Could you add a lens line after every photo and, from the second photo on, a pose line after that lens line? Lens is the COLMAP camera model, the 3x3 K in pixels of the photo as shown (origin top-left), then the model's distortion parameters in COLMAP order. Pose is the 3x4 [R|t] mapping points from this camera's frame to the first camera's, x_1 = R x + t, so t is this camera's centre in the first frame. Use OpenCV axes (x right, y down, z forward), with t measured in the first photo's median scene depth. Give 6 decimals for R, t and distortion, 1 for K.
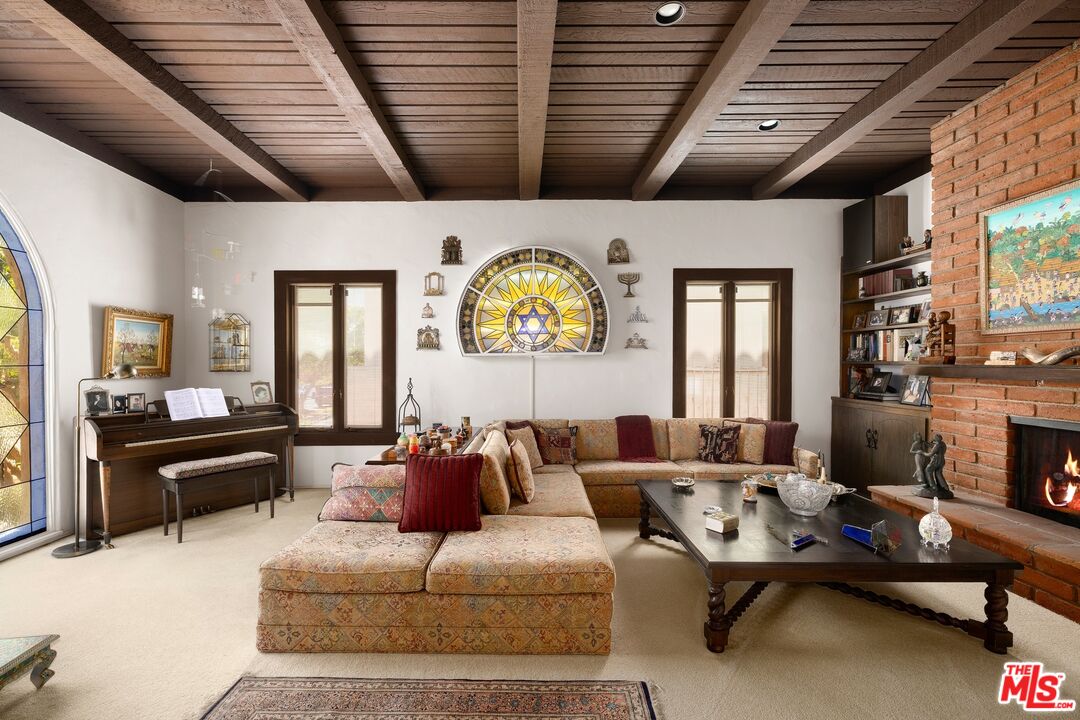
lens RADIAL K [[477.6, 0, 530.2], [0, 477.6, 360.4], [0, 0, 1]] dist [0.011770, -0.000535]
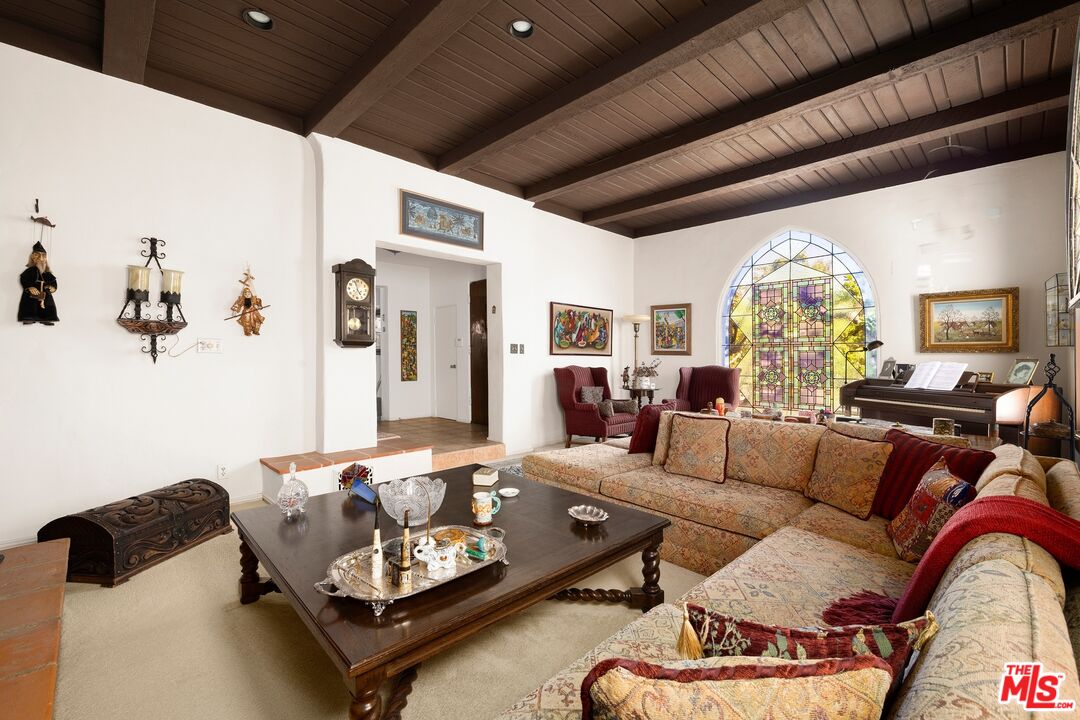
lens RADIAL K [[453.4, 0, 543.1], [0, 453.4, 358.8], [0, 0, 1]] dist [0.003280, 0.000762]
pose [[-0.729416, 0.007480, -0.684029, 0.520785], [0.008188, 0.999964, 0.002204, 0.034910], [0.684021, -0.003993, -0.729451, 0.942410]]
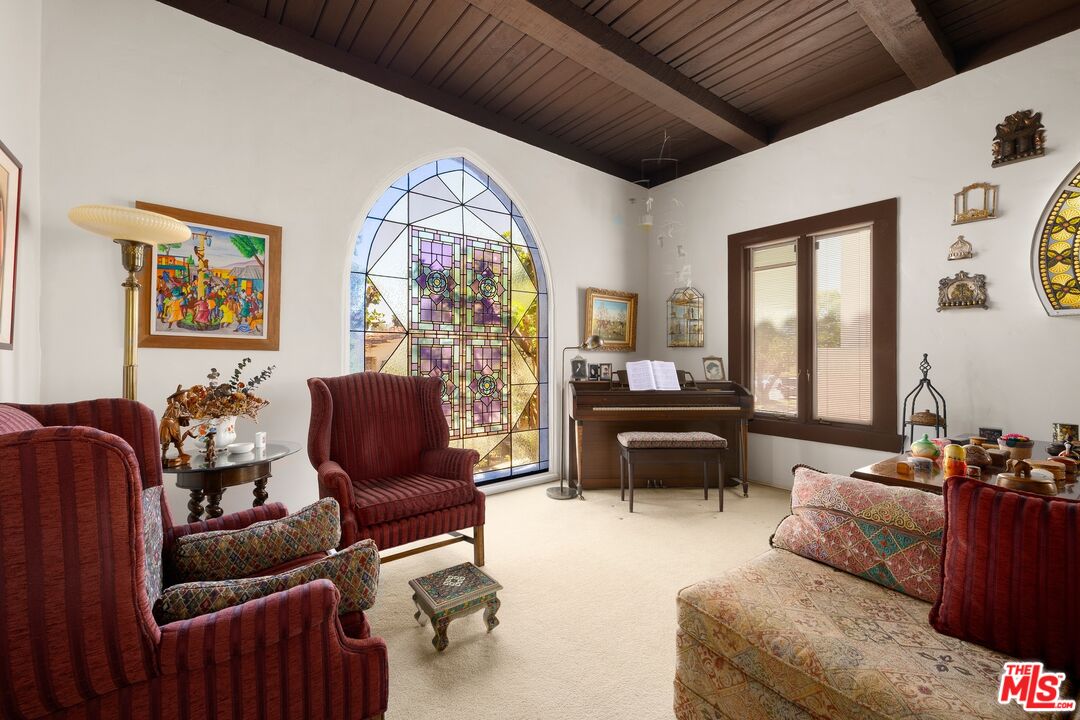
lens RADIAL K [[453.4, 0, 523.6], [0, 453.4, 352.1], [0, 0, 1]] dist [0.003280, 0.000762]
pose [[0.590140, 0.000505, -0.807301, -0.069962], [-0.001182, 0.999999, -0.000239, 0.033607], [0.807300, 0.001095, 0.590140, 0.182424]]
